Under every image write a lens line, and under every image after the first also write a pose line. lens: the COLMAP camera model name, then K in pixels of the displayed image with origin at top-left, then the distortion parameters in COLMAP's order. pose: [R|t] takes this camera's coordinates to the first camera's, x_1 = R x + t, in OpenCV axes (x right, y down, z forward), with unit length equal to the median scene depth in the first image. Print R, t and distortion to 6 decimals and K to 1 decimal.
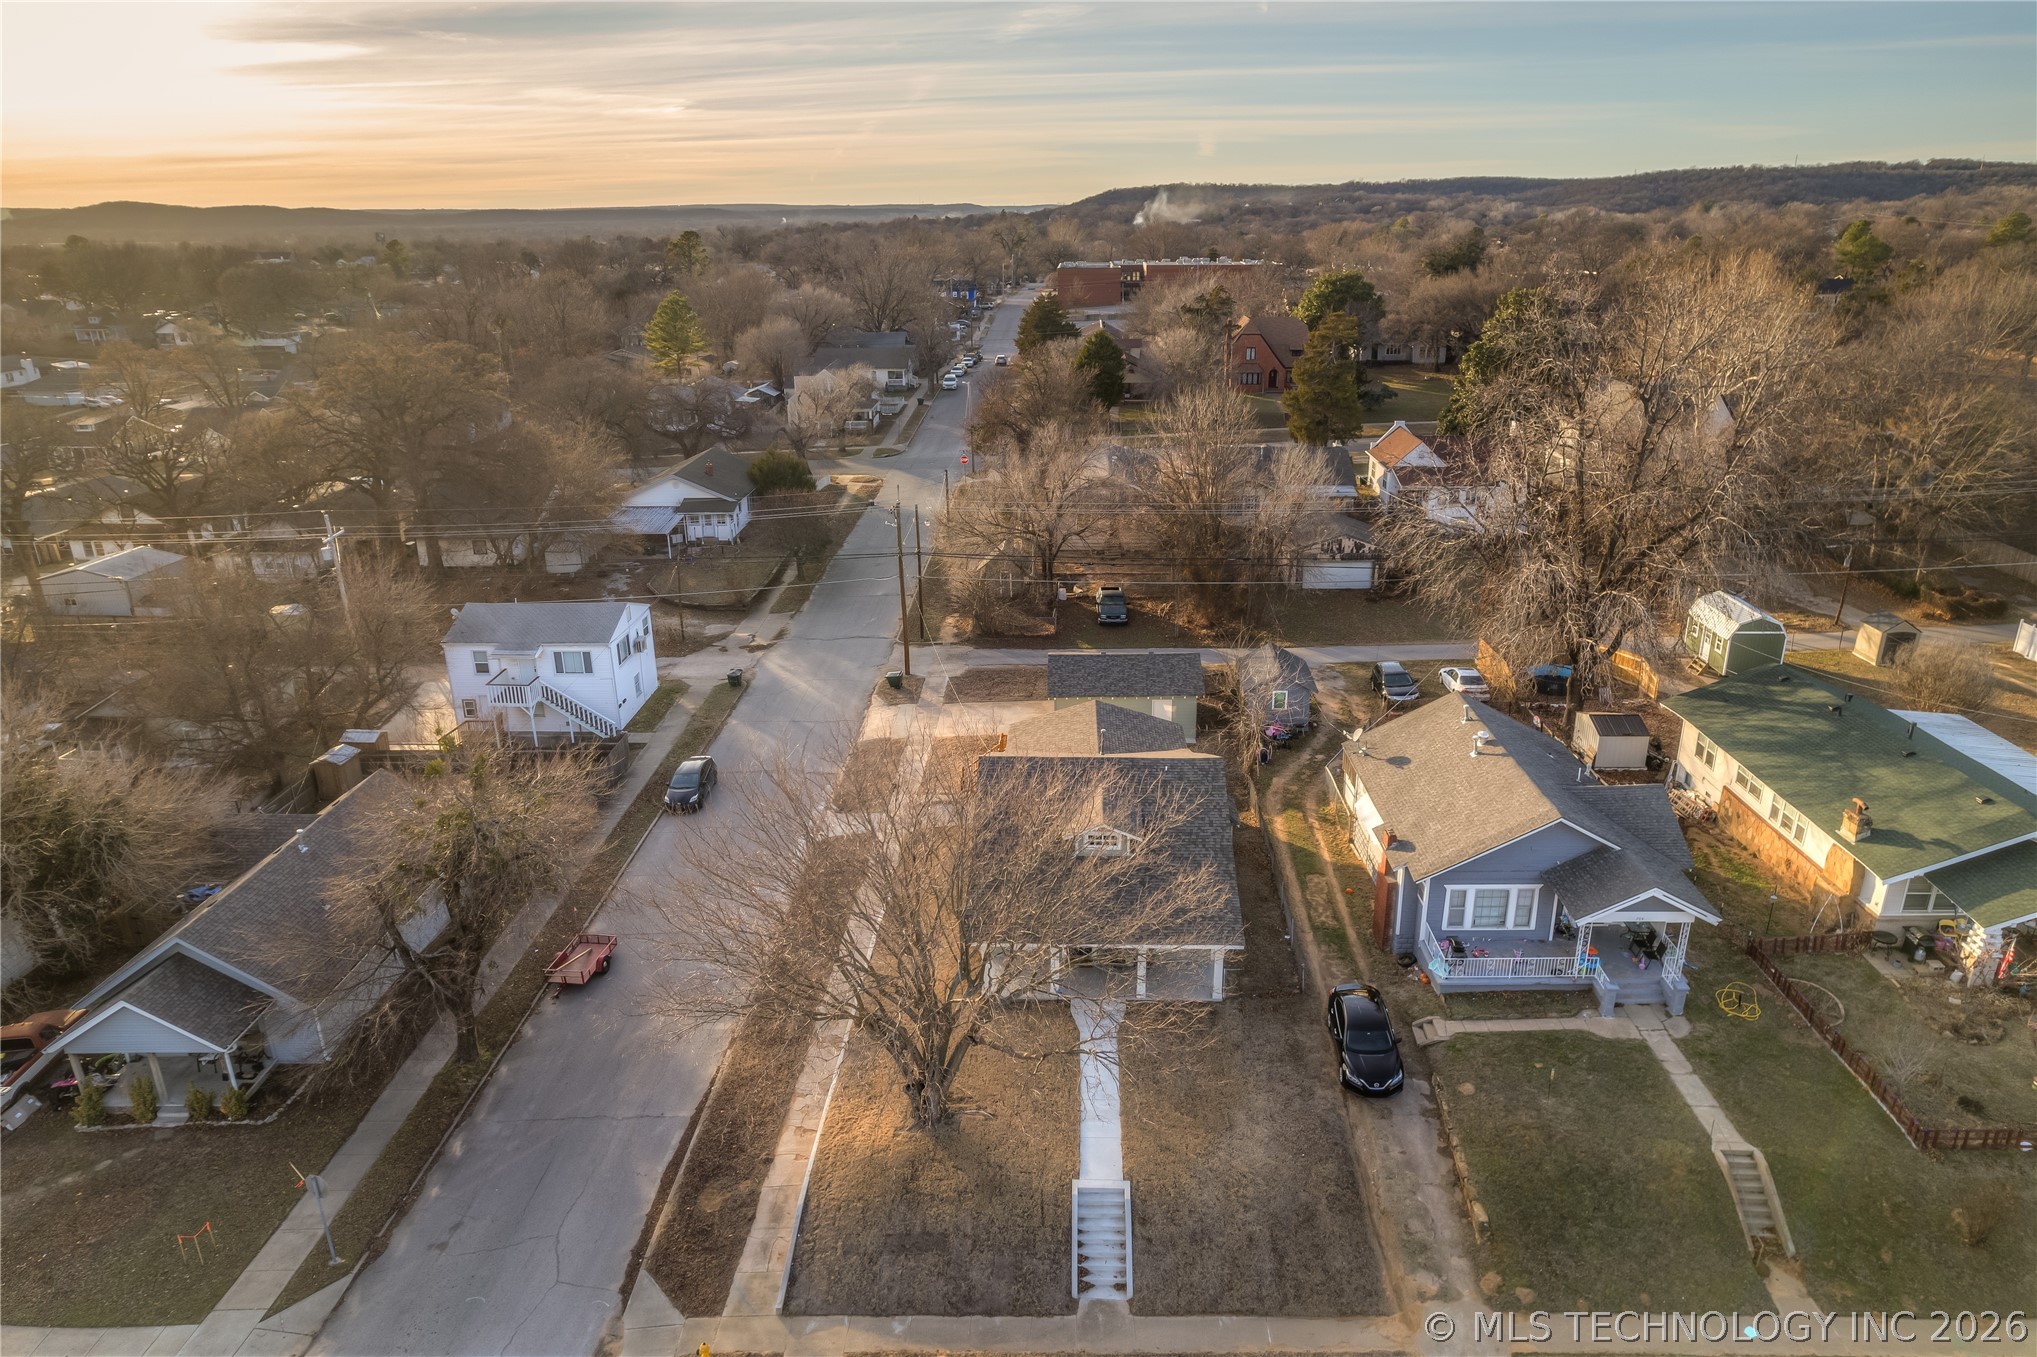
lens RADIAL K [[1300.5, 0, 1024.9], [0, 1300.5, 683.0], [0, 0, 1]] dist [-0.074216, 0.083248]
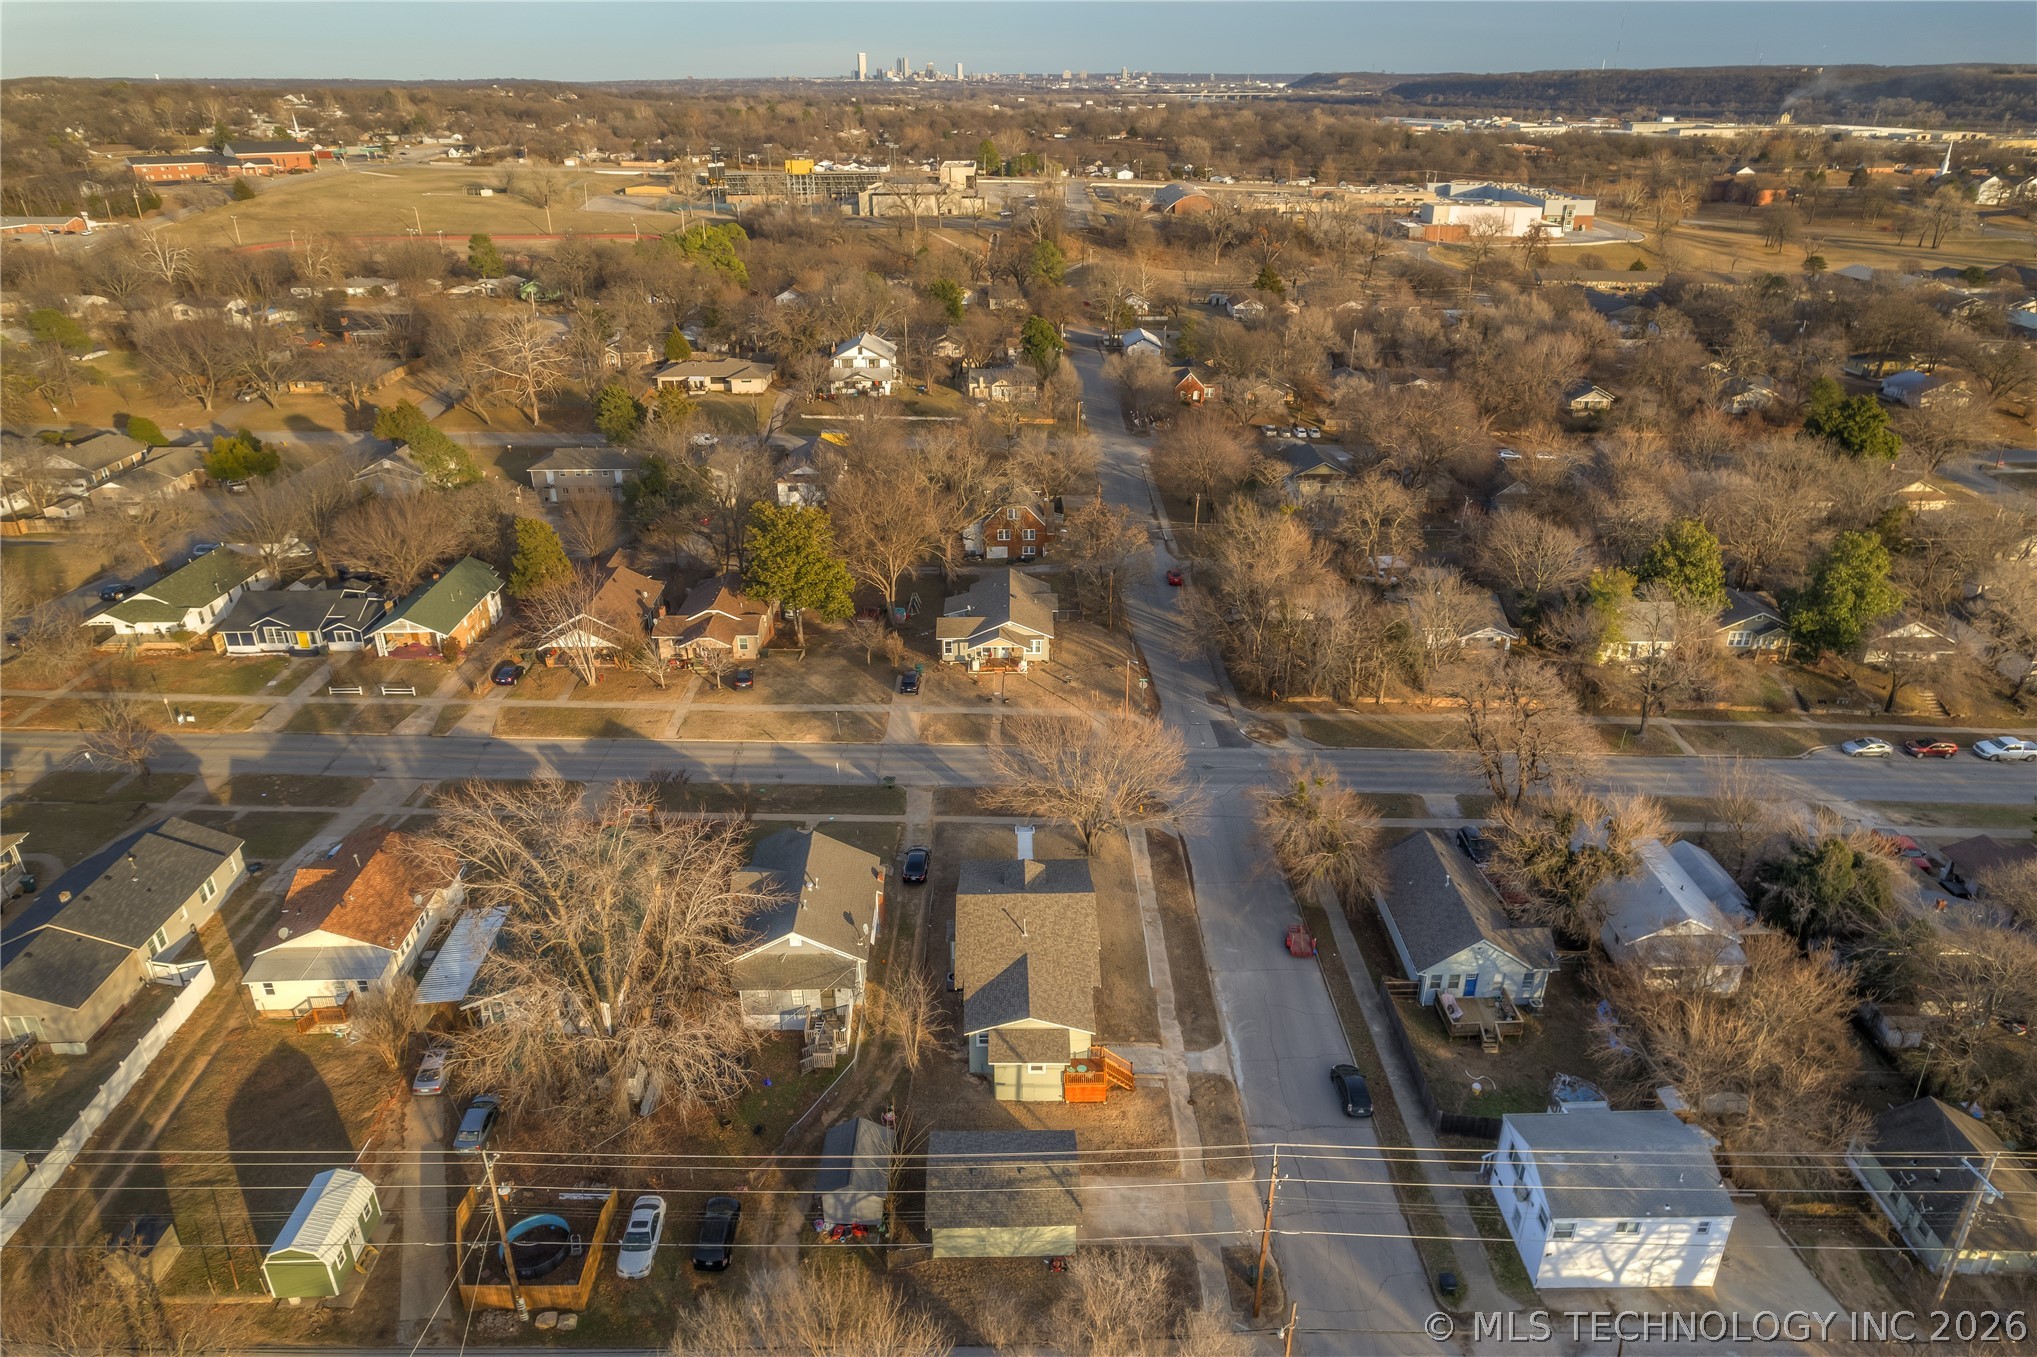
lens RADIAL K [[1300.5, 0, 1024.9], [0, 1300.5, 683.0], [0, 0, 1]] dist [-0.074216, 0.083248]
pose [[-0.998384, 0.036711, -0.043383, 0.140523], [-0.005439, 0.698143, 0.715937, -1.564234], [0.056570, 0.715016, -0.696815, 2.259388]]
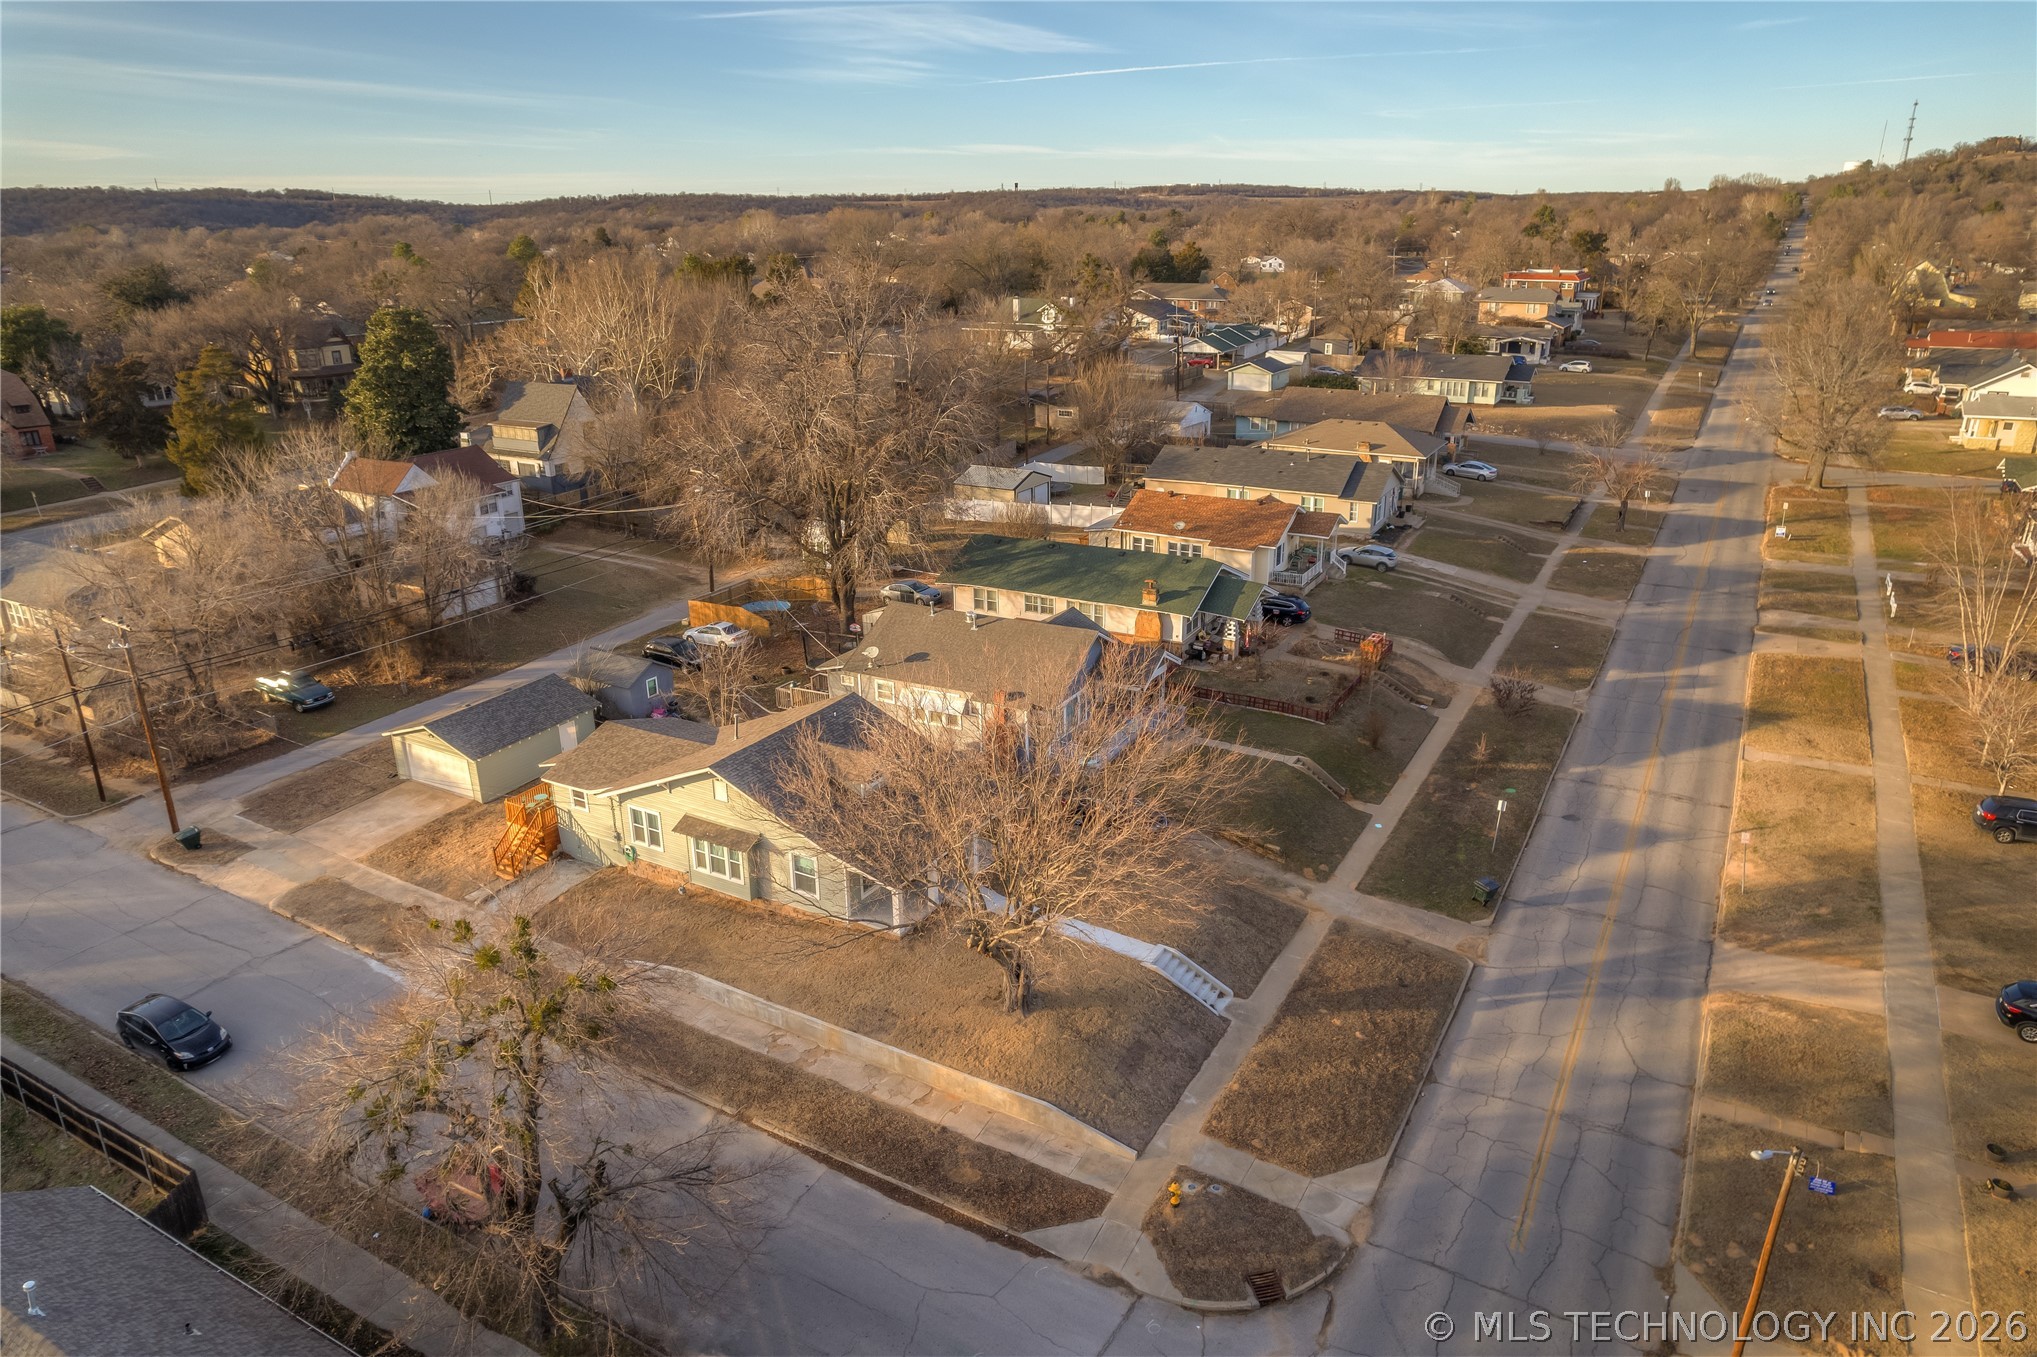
lens RADIAL K [[1300.5, 0, 1024.9], [0, 1300.5, 683.0], [0, 0, 1]] dist [-0.074216, 0.083248]
pose [[0.460976, -0.296183, 0.836527, -0.824964], [0.310866, 0.936823, 0.160388, -0.098092], [-0.831182, 0.186112, 0.523926, 0.298583]]
